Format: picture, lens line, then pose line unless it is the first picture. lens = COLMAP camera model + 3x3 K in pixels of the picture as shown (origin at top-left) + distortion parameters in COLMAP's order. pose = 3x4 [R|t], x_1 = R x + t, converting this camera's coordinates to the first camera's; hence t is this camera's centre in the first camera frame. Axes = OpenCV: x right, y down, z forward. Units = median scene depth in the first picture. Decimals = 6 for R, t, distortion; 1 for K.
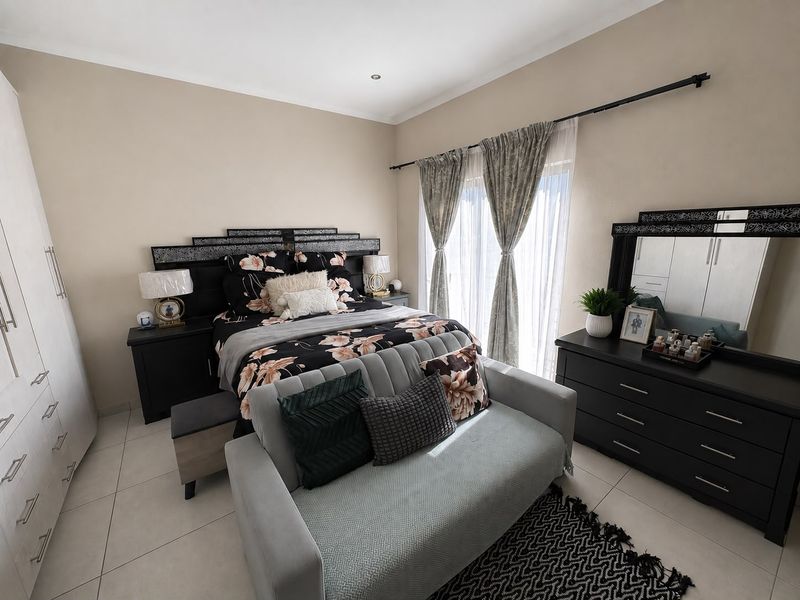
lens RADIAL K [[320.0, 0, 399.2], [0, 320.0, 300.3], [0, 0, 1]] dist [-0.009175, 0.000490]
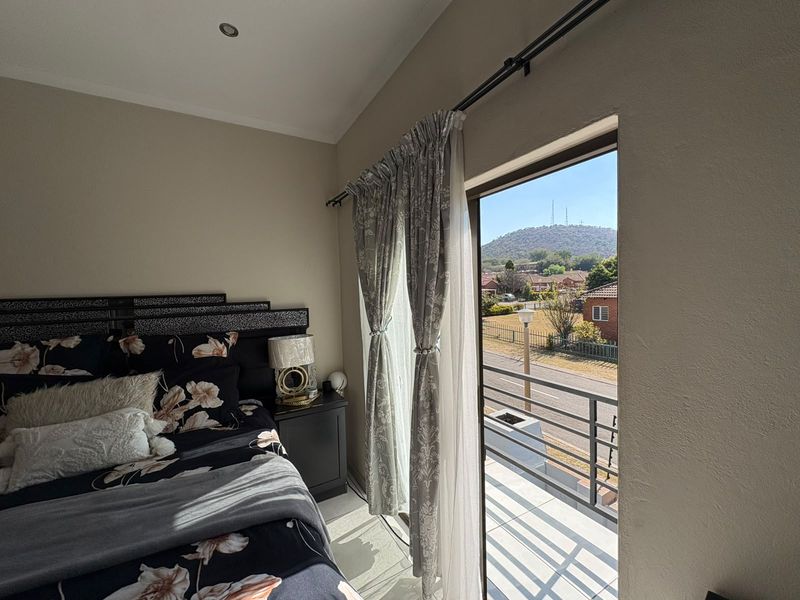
lens RADIAL K [[320.0, 0, 401.6], [0, 320.0, 301.3], [0, 0, 1]] dist [-0.009175, 0.000490]
pose [[0.993811, -0.006652, -0.110883, 0.227461], [-0.012890, 0.984556, -0.174592, -0.115316], [0.110332, 0.174941, 0.978377, 0.465224]]
